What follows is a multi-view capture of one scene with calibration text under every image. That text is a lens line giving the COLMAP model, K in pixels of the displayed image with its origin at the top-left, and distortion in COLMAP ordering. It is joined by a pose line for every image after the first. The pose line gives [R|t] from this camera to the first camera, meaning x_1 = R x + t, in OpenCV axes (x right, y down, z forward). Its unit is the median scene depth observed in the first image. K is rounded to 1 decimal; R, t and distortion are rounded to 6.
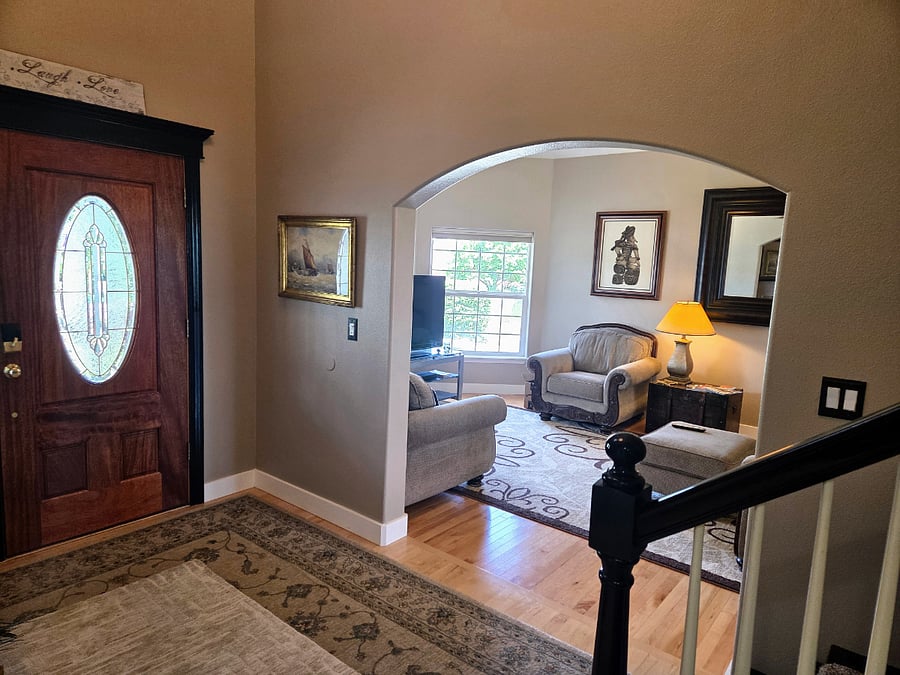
lens RADIAL K [[603.0, 0, 452.1], [0, 603.0, 334.5], [0, 0, 1]] dist [0.068094, -0.031318]
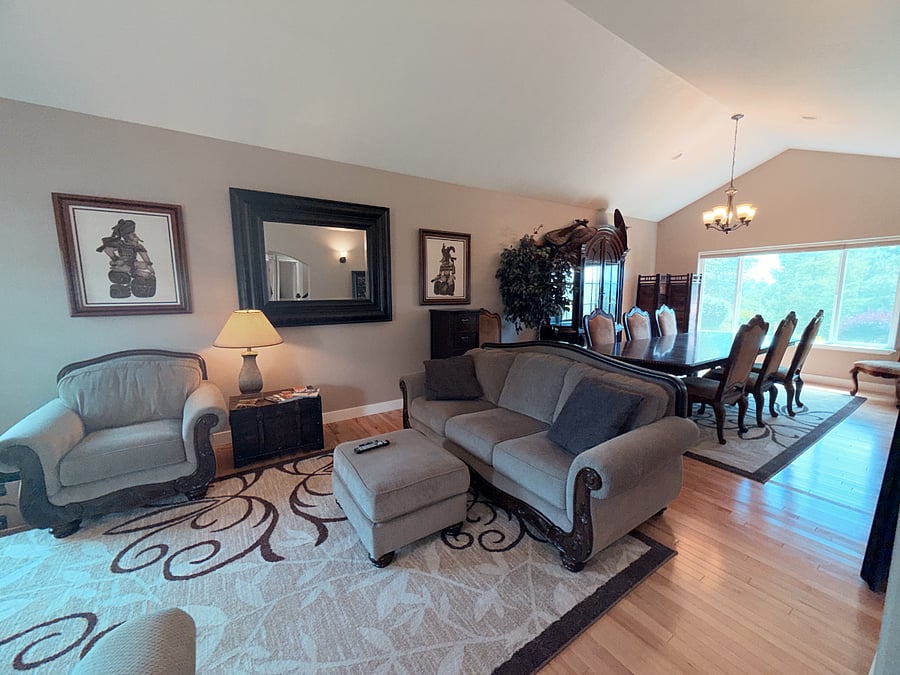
lens RADIAL K [[356.4, 0, 450.7], [0, 356.4, 335.4], [0, 0, 1]] dist [-0.002791, -0.000095]
pose [[0.295588, -0.170358, 0.940003, -0.048665], [0.135165, 0.981531, 0.135381, -0.077977], [-0.945705, 0.087039, 0.313155, 0.899701]]
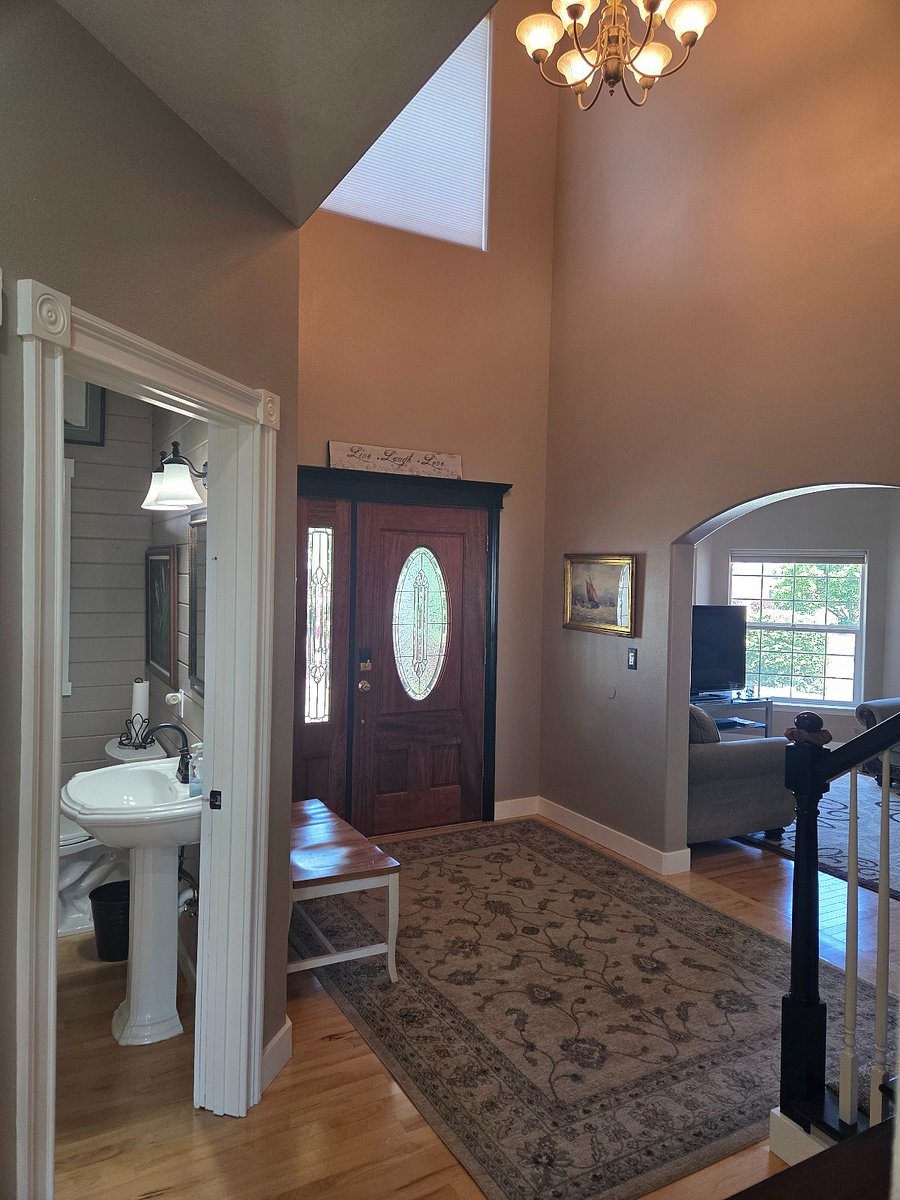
lens RADIAL K [[804.0, 0, 444.3], [0, 804.0, 595.0], [0, 0, 1]] dist [0.068094, -0.031318]
pose [[0.920717, -0.015891, -0.389908, 0.078739], [-0.026972, 0.994190, -0.104210, 0.034176], [0.389299, 0.106464, 0.914938, -0.402609]]
